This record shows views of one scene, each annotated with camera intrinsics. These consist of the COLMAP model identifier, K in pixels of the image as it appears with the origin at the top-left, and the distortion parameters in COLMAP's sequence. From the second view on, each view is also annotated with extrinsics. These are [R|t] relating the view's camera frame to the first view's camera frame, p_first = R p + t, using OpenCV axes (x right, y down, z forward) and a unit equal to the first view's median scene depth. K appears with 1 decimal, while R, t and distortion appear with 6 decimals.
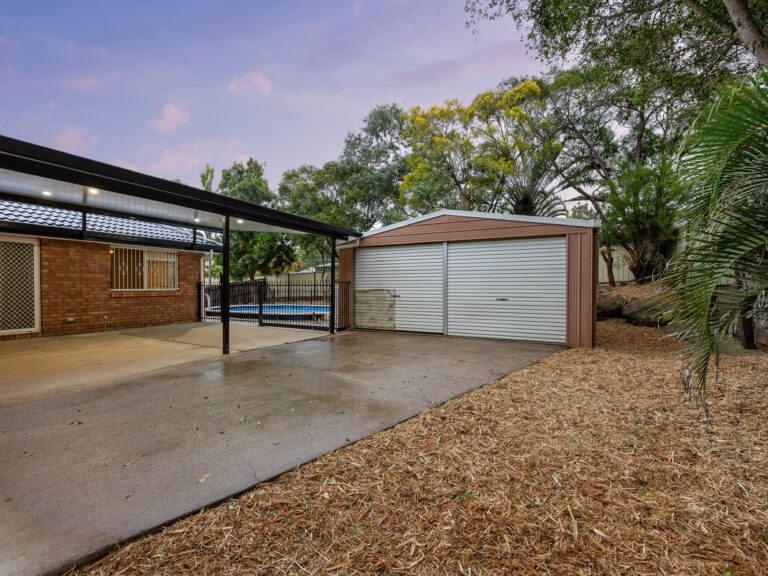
lens RADIAL K [[349.4, 0, 383.8], [0, 349.4, 288.2], [0, 0, 1]] dist [-0.001823, 0.000503]
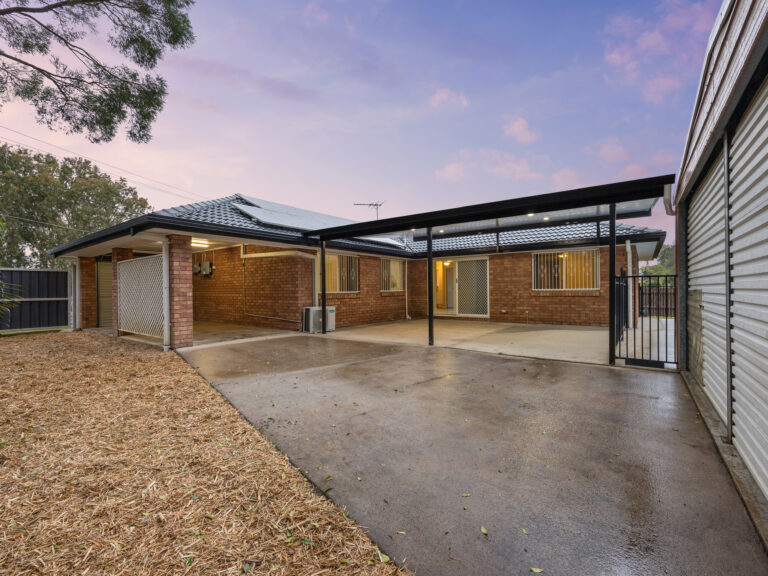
lens RADIAL K [[349.4, 0, 383.0], [0, 349.4, 289.7], [0, 0, 1]] dist [-0.001823, 0.000503]
pose [[-0.151589, 0.003973, -0.988436, 0.497291], [0.007314, 0.999969, 0.002898, -0.002874], [0.988417, -0.006790, -0.151613, 0.696099]]
